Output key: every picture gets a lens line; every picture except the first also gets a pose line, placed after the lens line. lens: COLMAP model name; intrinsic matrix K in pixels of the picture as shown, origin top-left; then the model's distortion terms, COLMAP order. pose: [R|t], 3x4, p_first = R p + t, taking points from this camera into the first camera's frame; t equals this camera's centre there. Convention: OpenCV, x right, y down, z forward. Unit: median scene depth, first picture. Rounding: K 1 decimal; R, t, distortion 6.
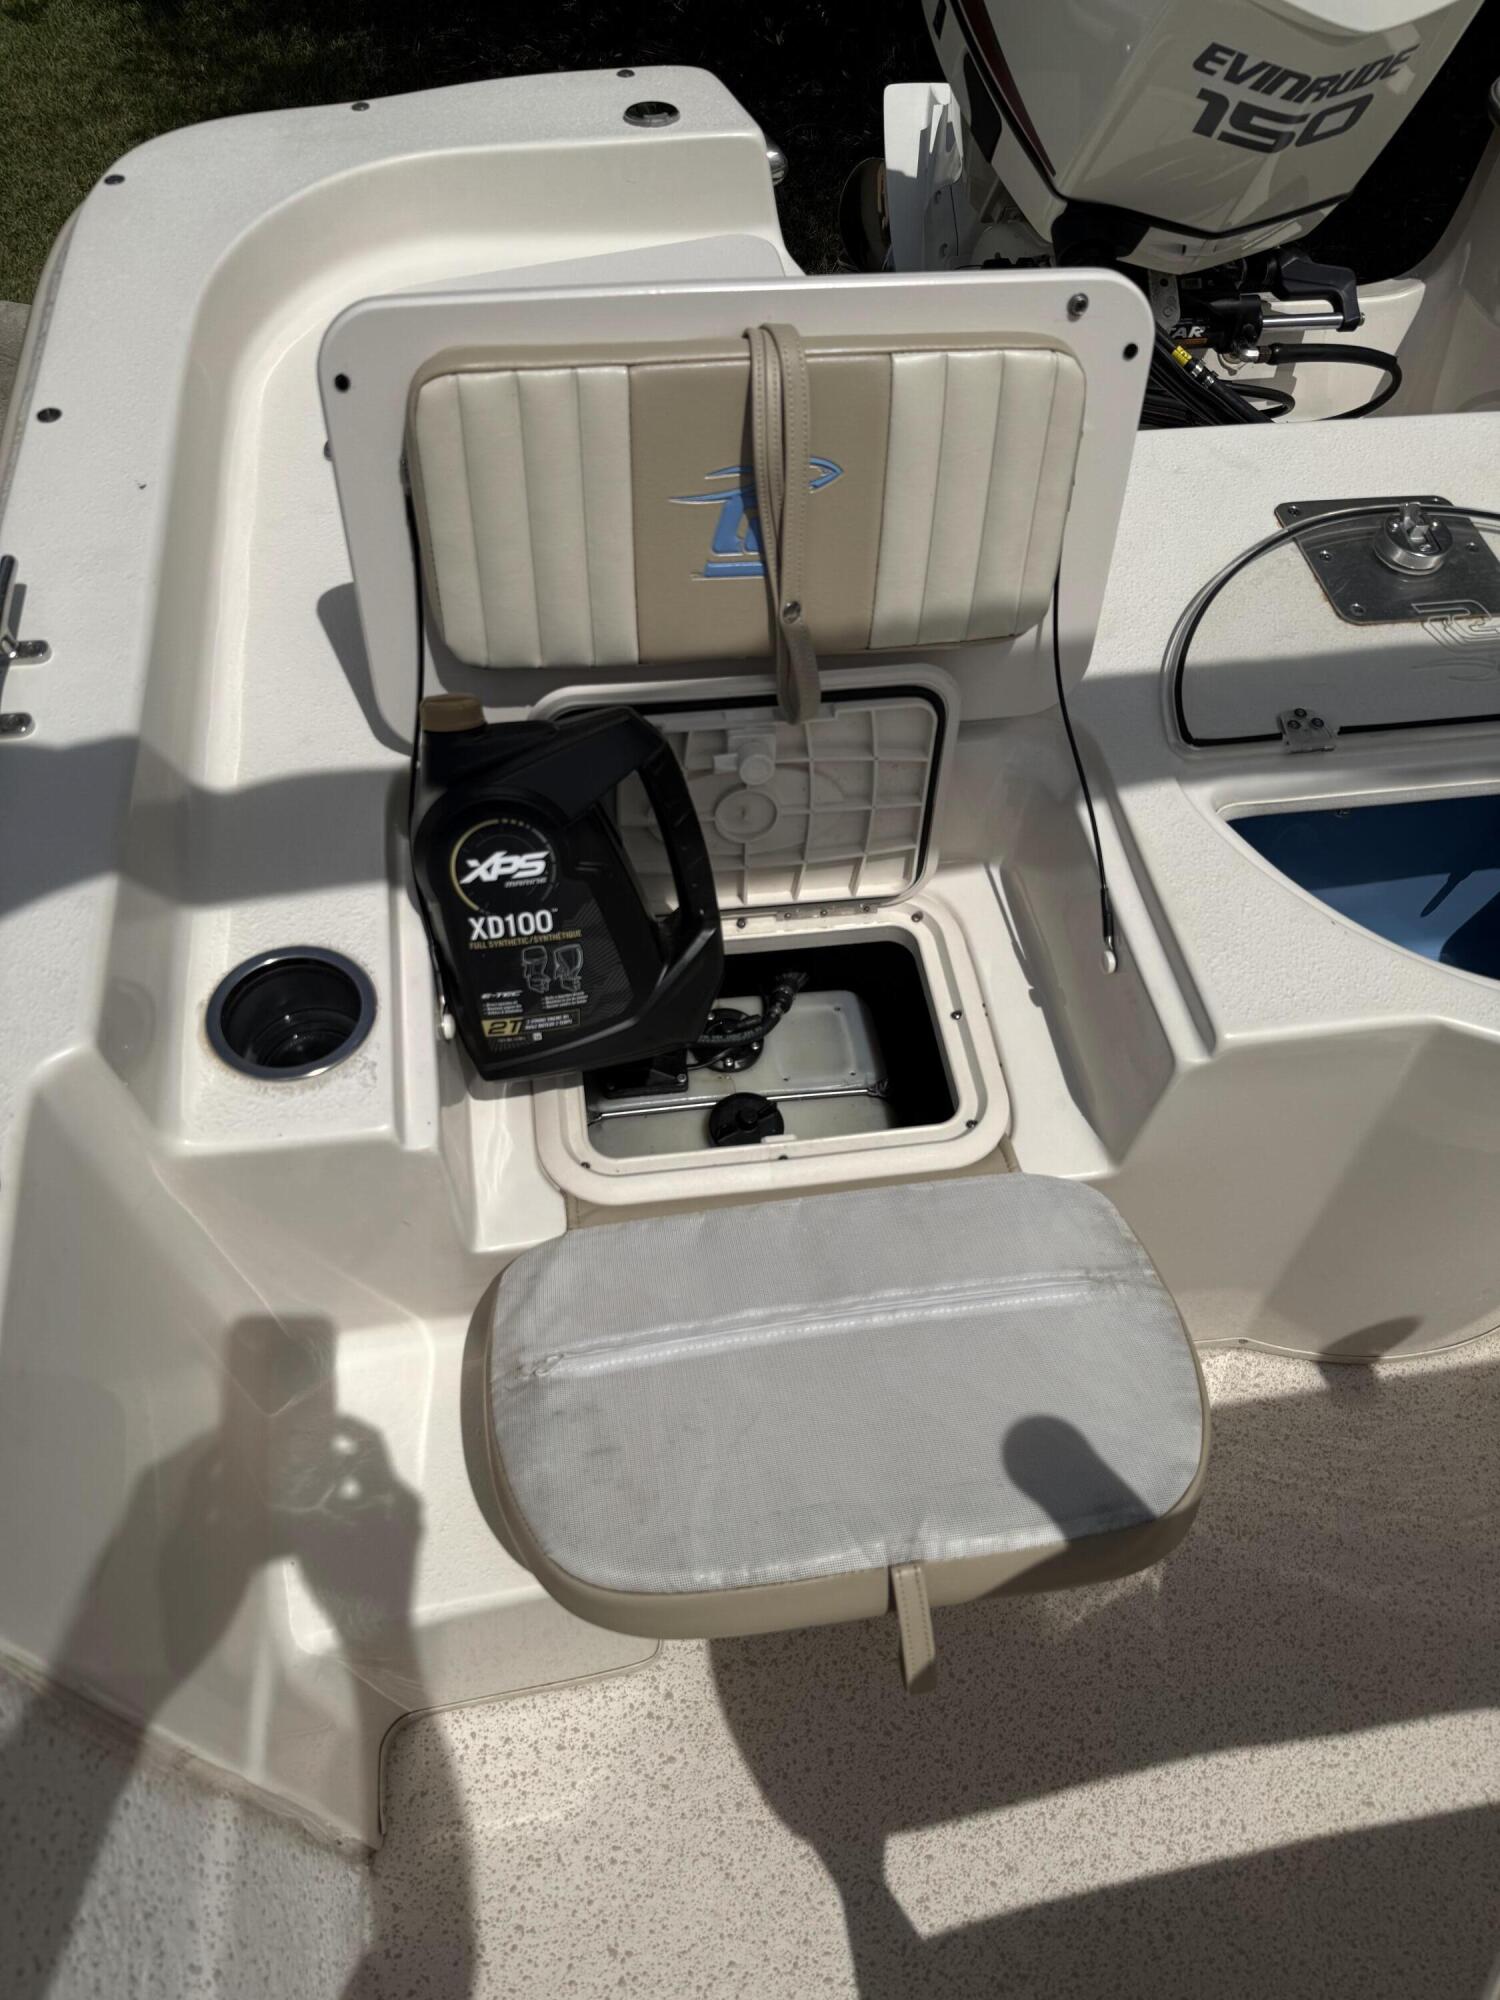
lens RADIAL K [[1421.6, 0, 750.0], [0, 1421.6, 1000.0], [0, 0, 1]] dist [0.015435, -0.021710]
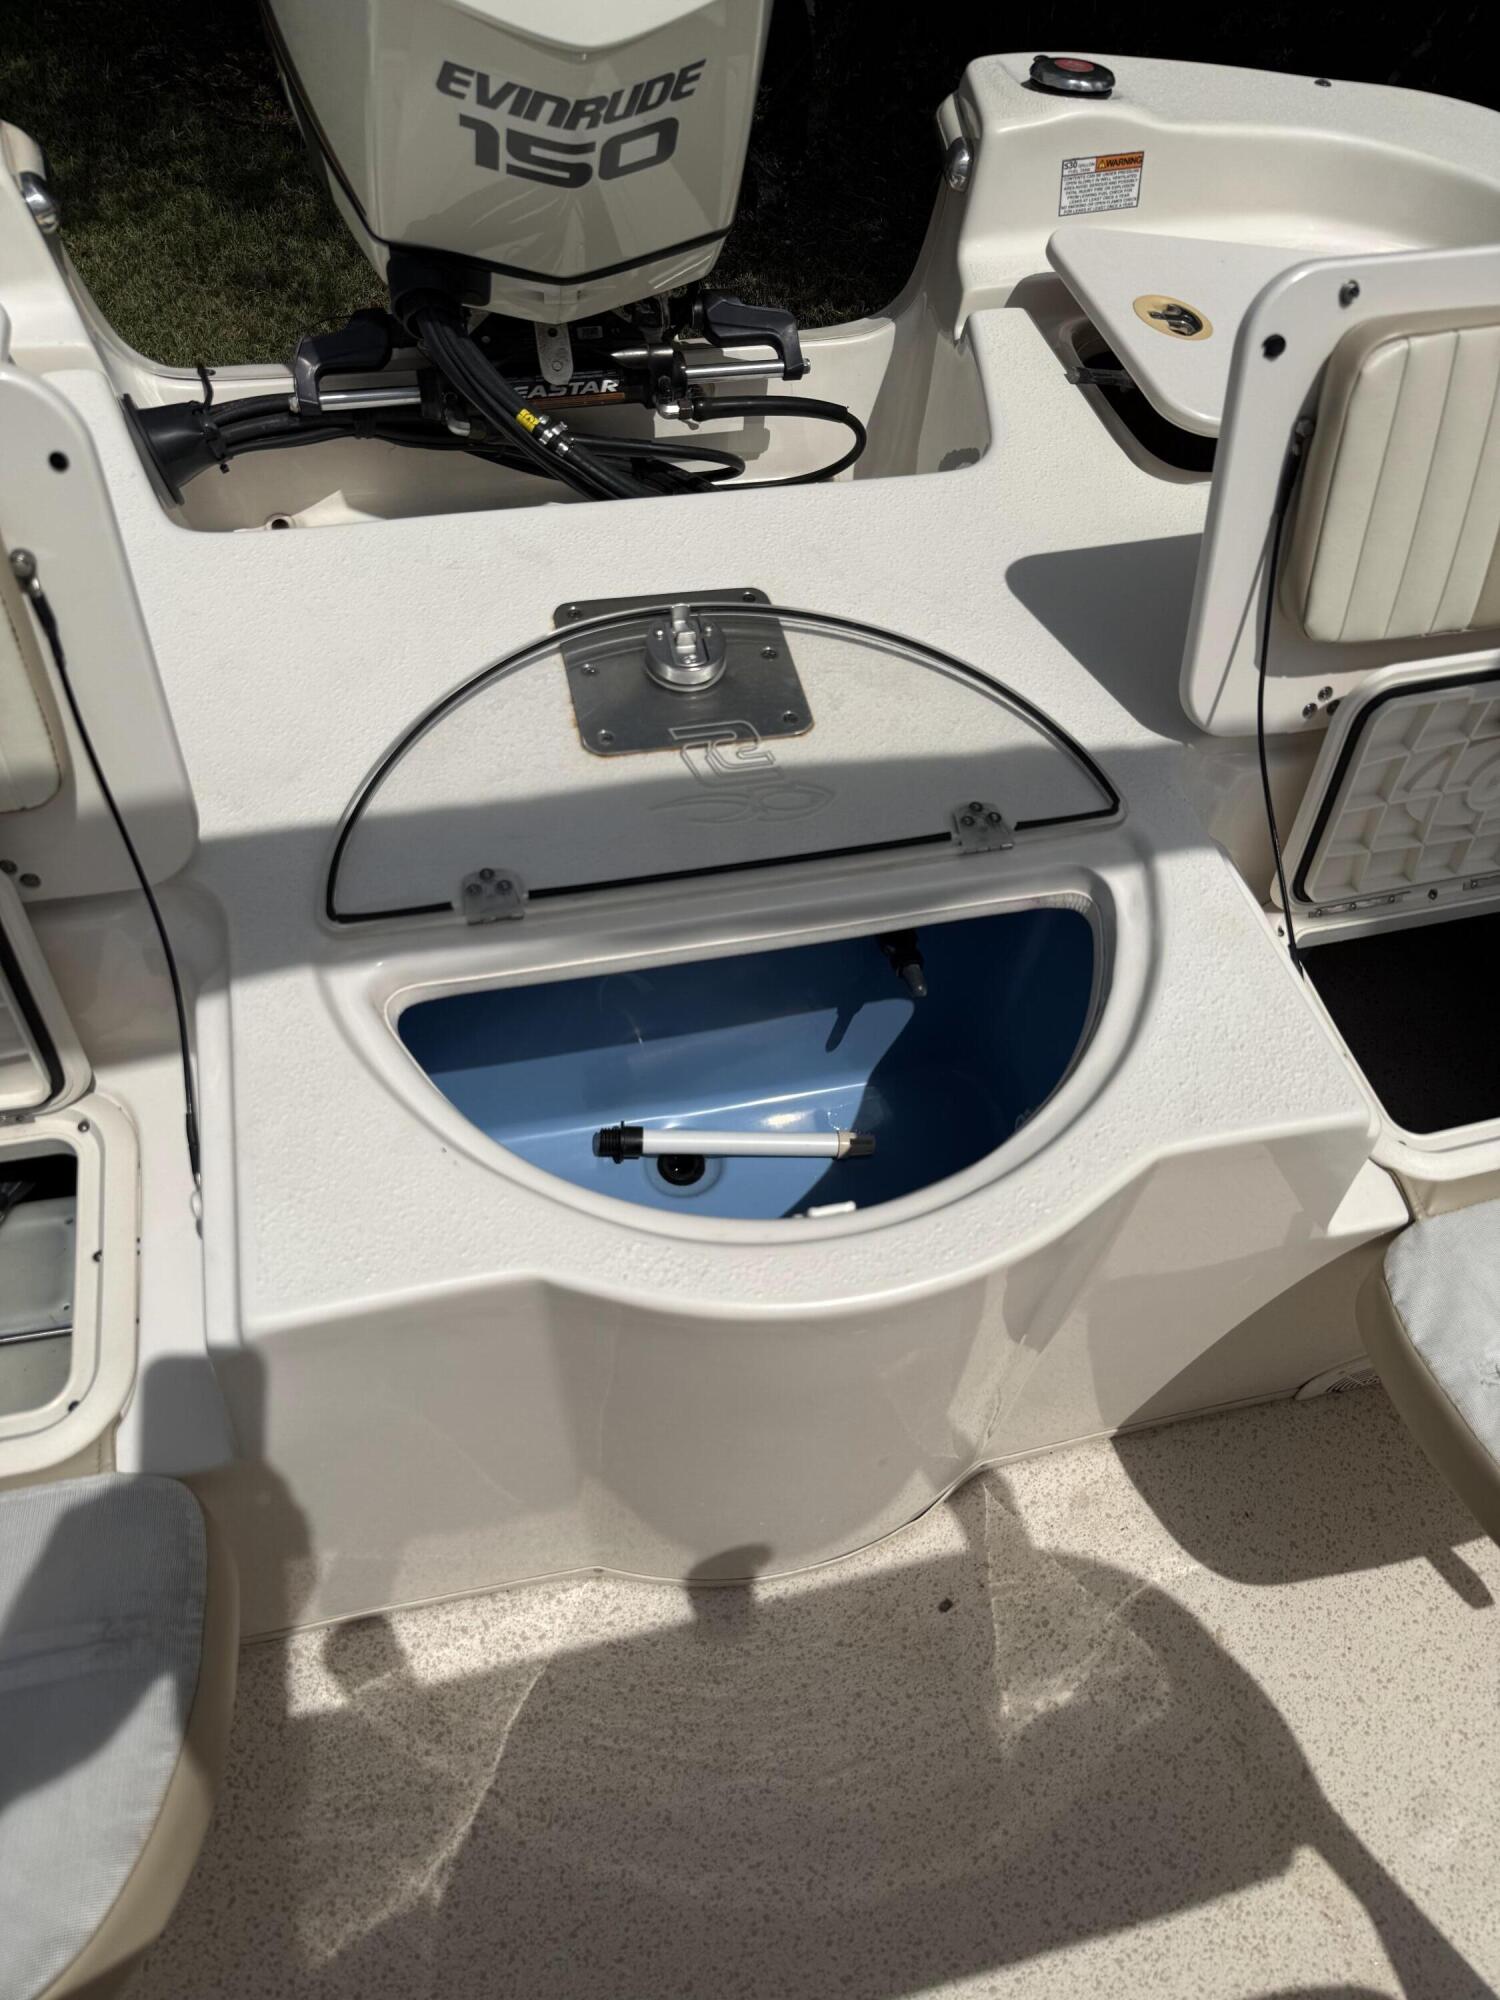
lens RADIAL K [[1411.6, 0, 754.8], [0, 1411.6, 1014.7], [0, 0, 1]] dist [0.000743, -0.007004]
pose [[0.997036, -0.047785, 0.060296, 0.427085], [0.047456, 0.998850, 0.006870, -0.103164], [-0.060554, -0.003988, 0.998157, 0.151067]]
